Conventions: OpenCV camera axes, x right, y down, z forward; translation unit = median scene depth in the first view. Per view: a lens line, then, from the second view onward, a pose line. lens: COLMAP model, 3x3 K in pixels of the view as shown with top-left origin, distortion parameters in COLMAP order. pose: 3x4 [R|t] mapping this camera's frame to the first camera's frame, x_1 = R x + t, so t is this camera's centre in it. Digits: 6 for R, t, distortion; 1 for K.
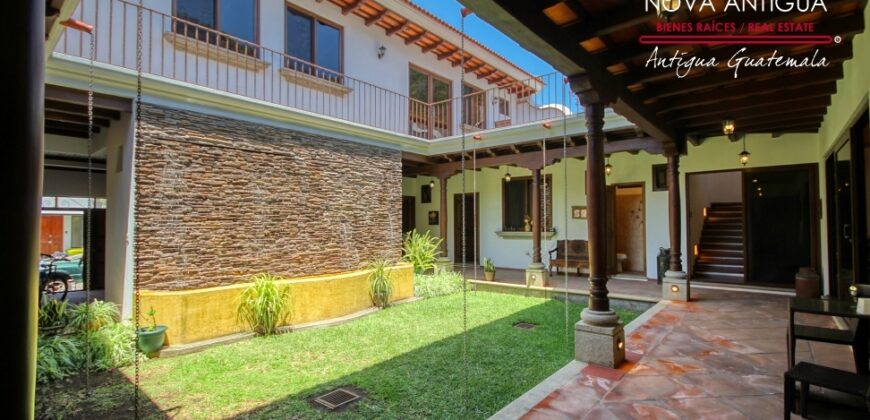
lens RADIAL K [[404.3, 0, 440.3], [0, 404.3, 210.0], [0, 0, 1]] dist [-0.000308, -0.001280]
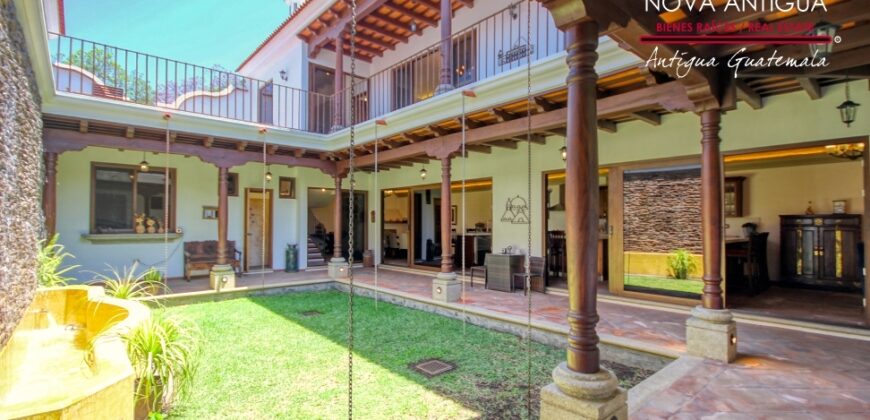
lens RADIAL K [[404.3, 0, 440.8], [0, 404.3, 215.1], [0, 0, 1]] dist [-0.000308, -0.001280]
pose [[0.149058, 0.024220, 0.988532, -0.583529], [-0.033039, 0.999264, -0.019501, 0.013776], [-0.988276, -0.029753, 0.149748, 0.326382]]
